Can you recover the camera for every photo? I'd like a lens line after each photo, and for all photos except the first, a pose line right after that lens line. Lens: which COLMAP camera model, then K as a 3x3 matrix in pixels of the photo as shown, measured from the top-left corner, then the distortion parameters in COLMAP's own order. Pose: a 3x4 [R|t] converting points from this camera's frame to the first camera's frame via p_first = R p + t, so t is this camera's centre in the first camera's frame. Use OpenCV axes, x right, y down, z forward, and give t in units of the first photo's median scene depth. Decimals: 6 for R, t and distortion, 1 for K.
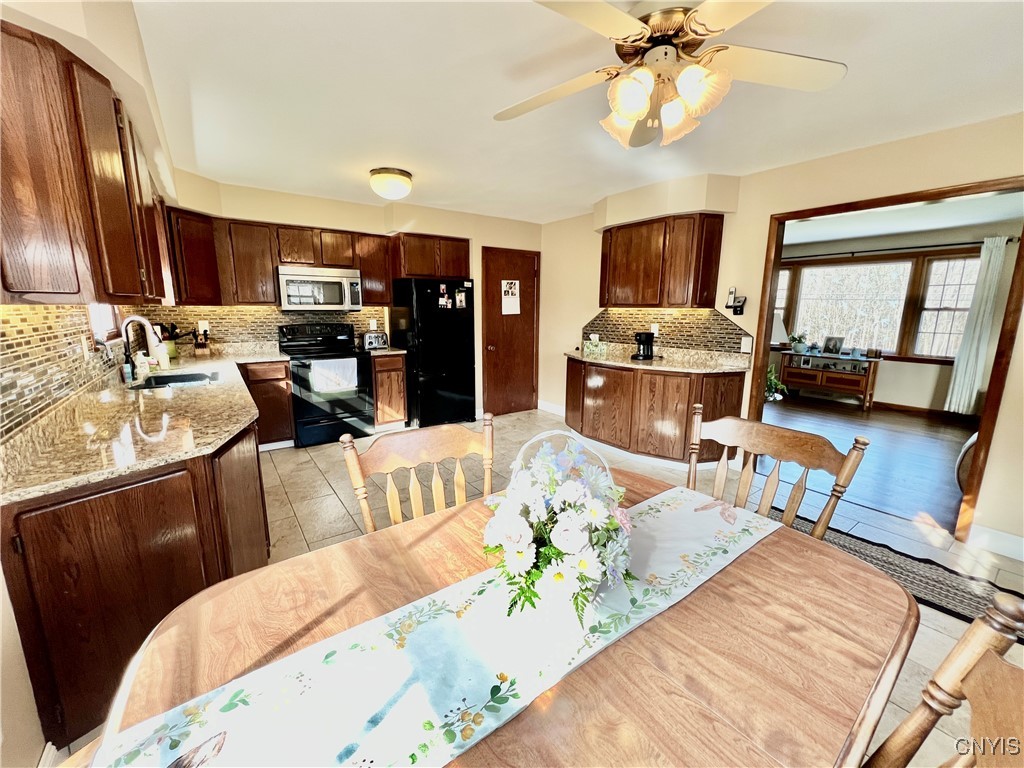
lens RADIAL K [[410.3, 0, 504.7], [0, 410.3, 386.1], [0, 0, 1]] dist [-0.000245, -0.000908]
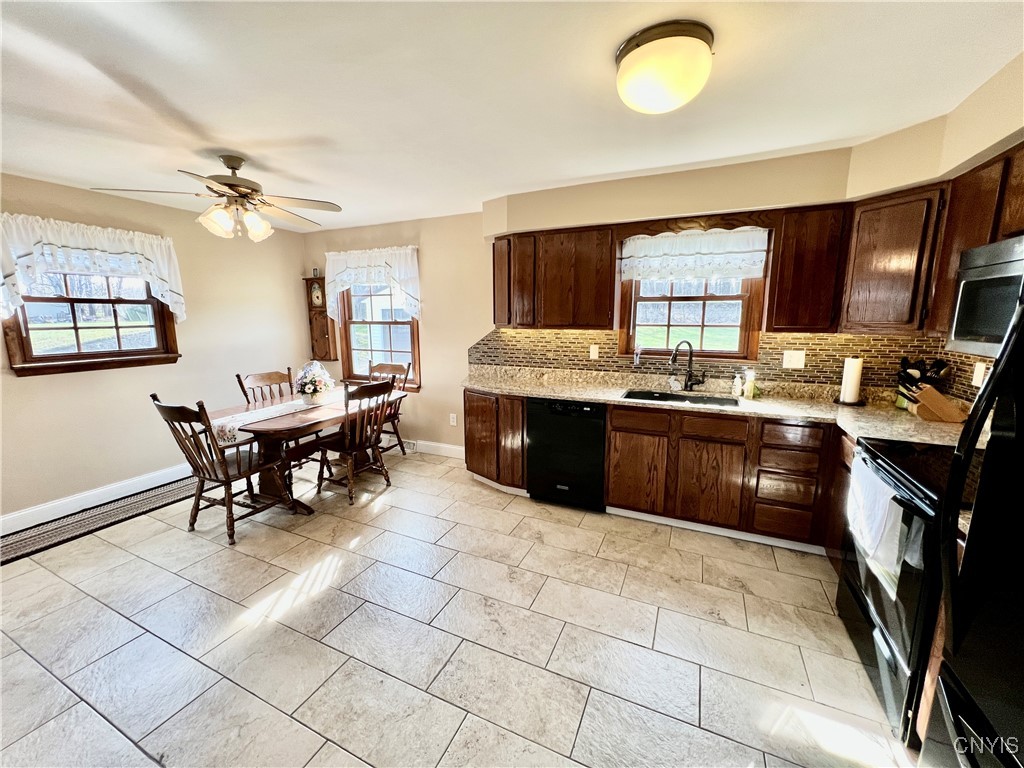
lens RADIAL K [[410.3, 0, 508.3], [0, 410.3, 382.2], [0, 0, 1]] dist [-0.000245, -0.000908]
pose [[-0.868806, 0.076257, -0.489245, 0.092935], [-0.095843, 0.943485, 0.317255, -0.239088], [0.485788, 0.322524, -0.812396, 1.100585]]
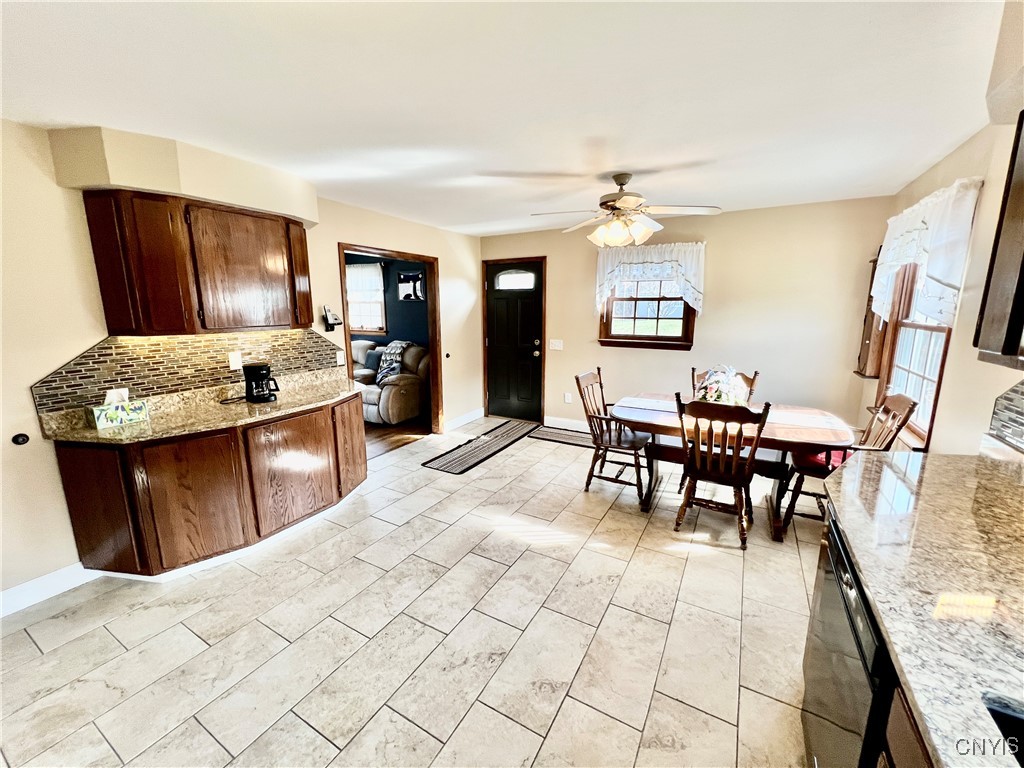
lens RADIAL K [[410.3, 0, 508.5], [0, 410.3, 384.0], [0, 0, 1]] dist [-0.000245, -0.000908]
pose [[-0.418912, -0.177136, 0.890582, -0.470969], [0.169090, 0.948414, 0.268176, -0.204279], [-0.892144, 0.262931, -0.367350, 0.827202]]
